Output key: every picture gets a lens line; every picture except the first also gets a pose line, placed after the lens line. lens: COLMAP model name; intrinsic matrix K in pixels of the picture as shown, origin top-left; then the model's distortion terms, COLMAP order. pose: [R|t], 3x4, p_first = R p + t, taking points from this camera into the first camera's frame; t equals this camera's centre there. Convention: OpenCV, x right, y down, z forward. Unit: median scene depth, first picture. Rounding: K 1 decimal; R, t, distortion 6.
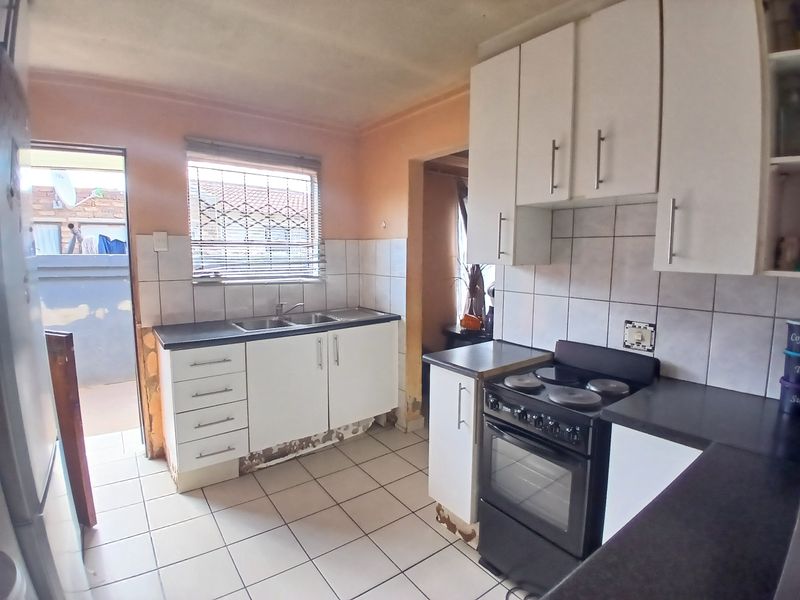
lens RADIAL K [[401.9, 0, 400.0], [0, 401.9, 300.0], [0, 0, 1]] dist [-0.000277, -0.047185]
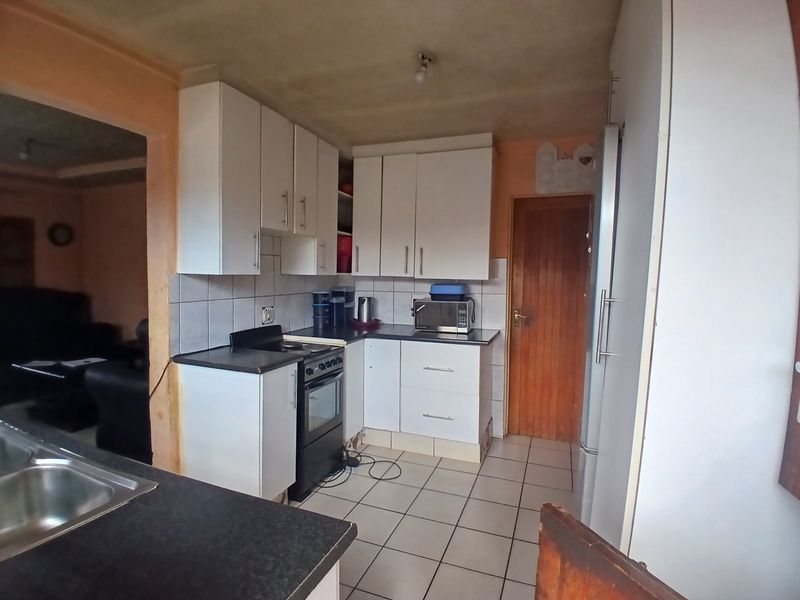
lens RADIAL K [[401.9, 0, 400.0], [0, 401.9, 300.0], [0, 0, 1]] dist [-0.000277, -0.047185]
pose [[-0.527762, -0.069493, 0.846544, -1.093198], [0.080546, 0.988062, 0.131325, -0.147212], [-0.845564, 0.137494, -0.515865, 1.387679]]
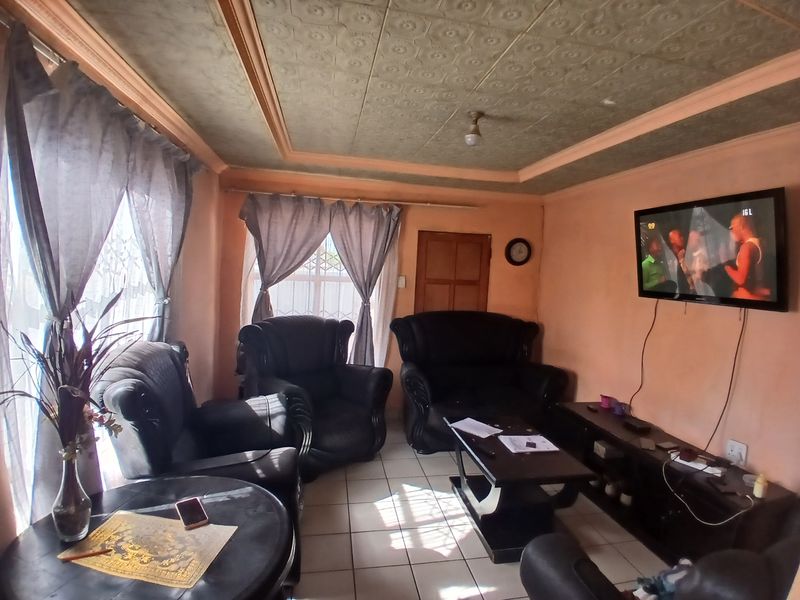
lens RADIAL K [[400.8, 0, 402.0], [0, 400.8, 299.2], [0, 0, 1]] dist [0.000117, -0.054254]
pose [[0.428429, -0.043400, 0.902532, 0.146015], [0.065763, 0.997695, 0.016759, -0.244064], [-0.901179, 0.052173, 0.430296, 1.548967]]
